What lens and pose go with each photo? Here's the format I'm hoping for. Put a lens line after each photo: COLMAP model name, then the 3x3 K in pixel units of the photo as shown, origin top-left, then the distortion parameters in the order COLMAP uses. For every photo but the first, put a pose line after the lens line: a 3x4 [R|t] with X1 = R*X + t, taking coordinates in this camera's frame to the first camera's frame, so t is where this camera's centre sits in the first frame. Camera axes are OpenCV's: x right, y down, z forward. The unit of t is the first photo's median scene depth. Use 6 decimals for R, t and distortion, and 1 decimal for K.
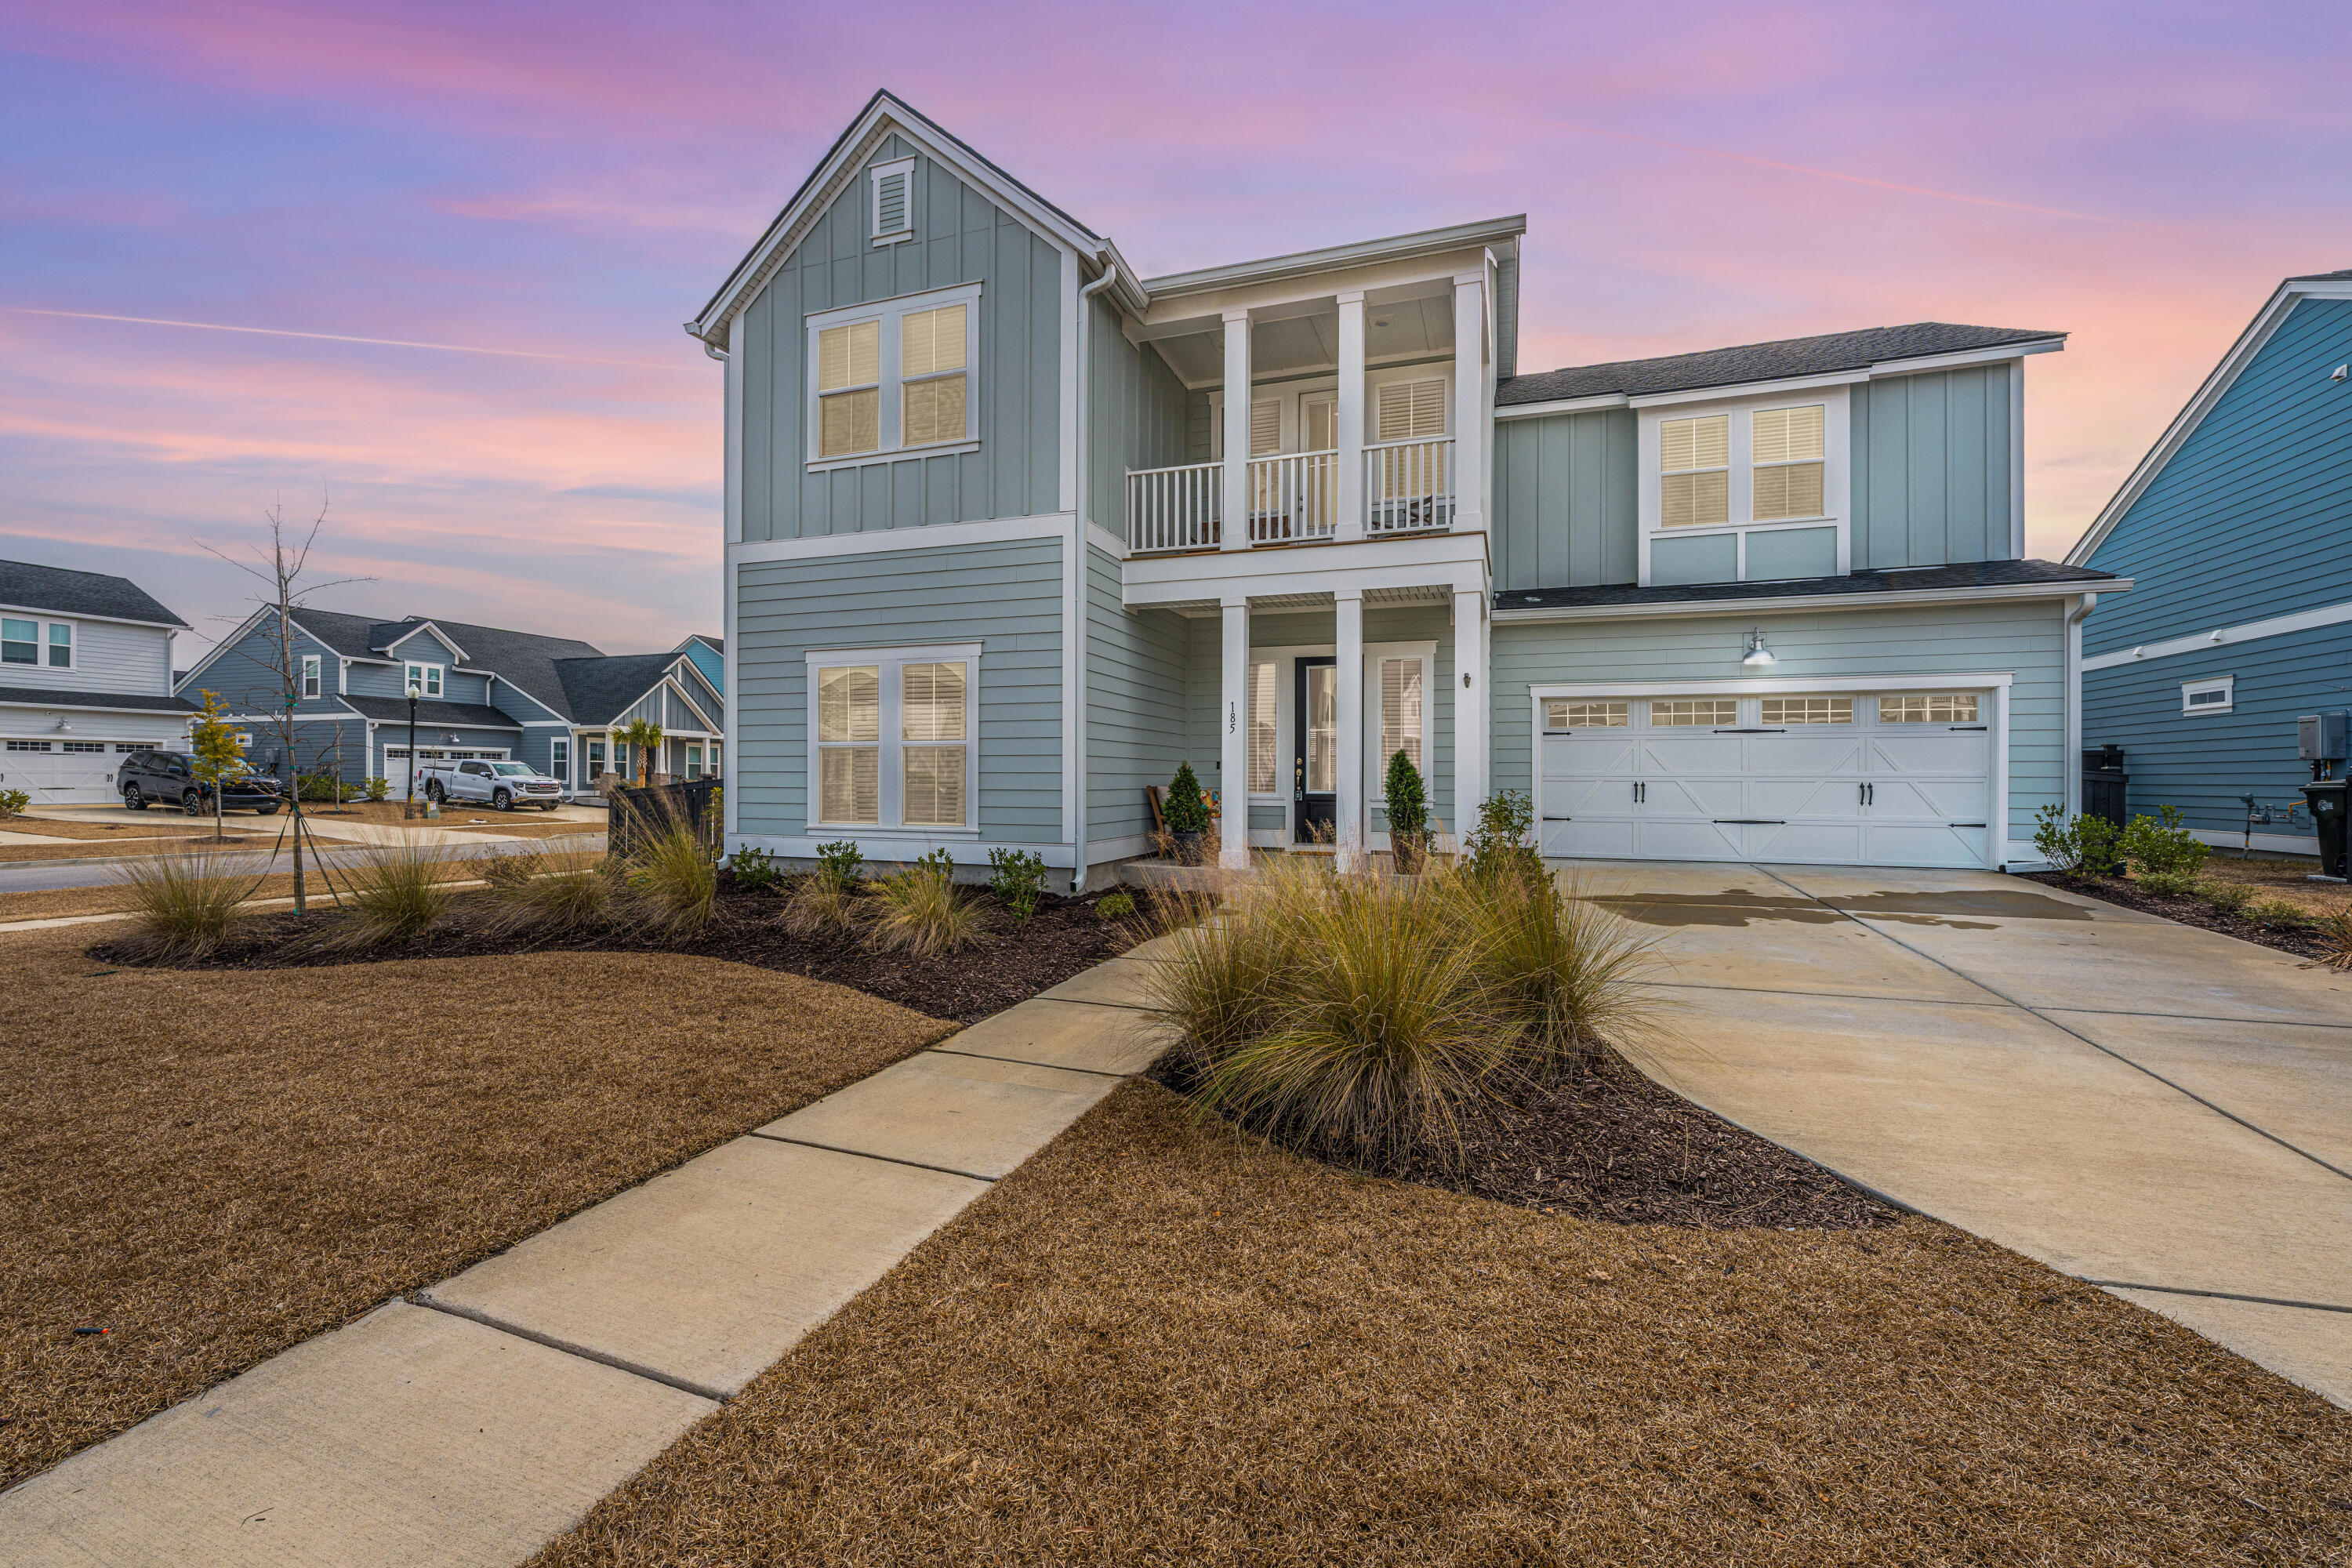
lens RADIAL K [[961.0, 0, 1168.3], [0, 961.0, 783.7], [0, 0, 1]] dist [0.001320, 0.000474]
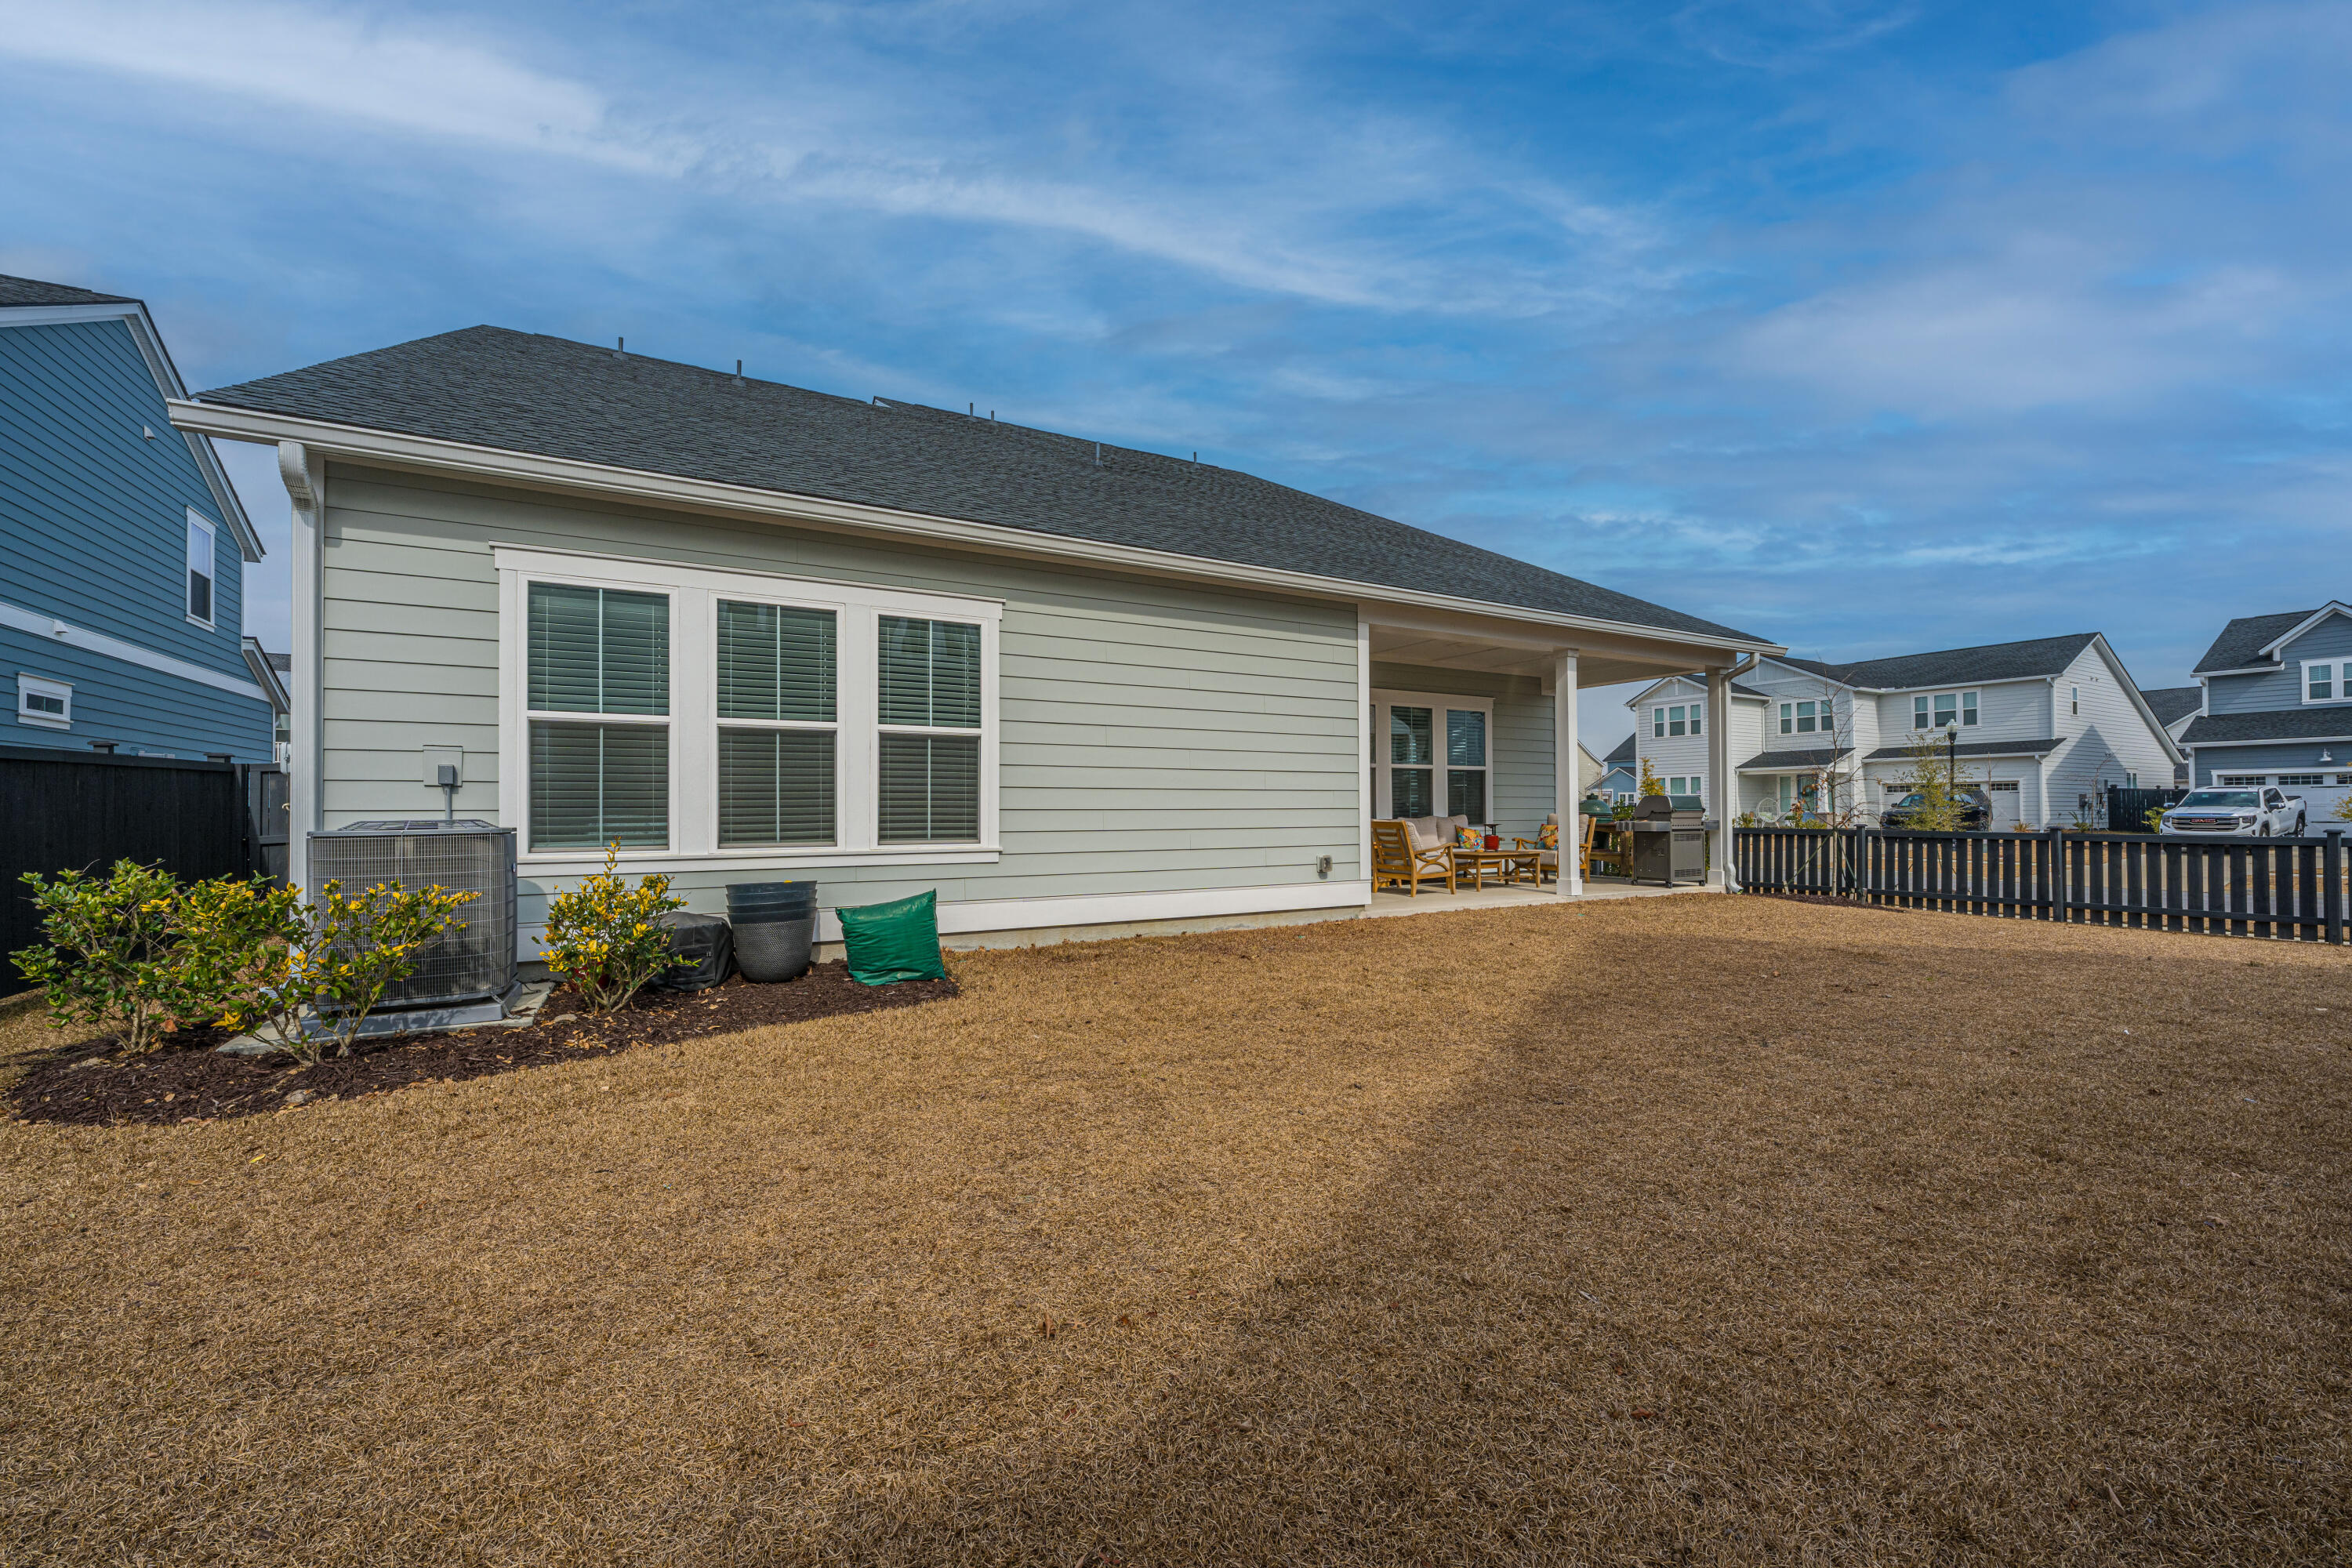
lens RADIAL K [[961.0, 0, 1175.3], [0, 961.0, 797.8], [0, 0, 1]] dist [0.001320, 0.000474]
pose [[-0.661757, -0.010994, -0.749638, 0.520444], [-0.002990, 0.999923, -0.012025, -0.004839], [0.749712, -0.005716, -0.661739, 1.059514]]
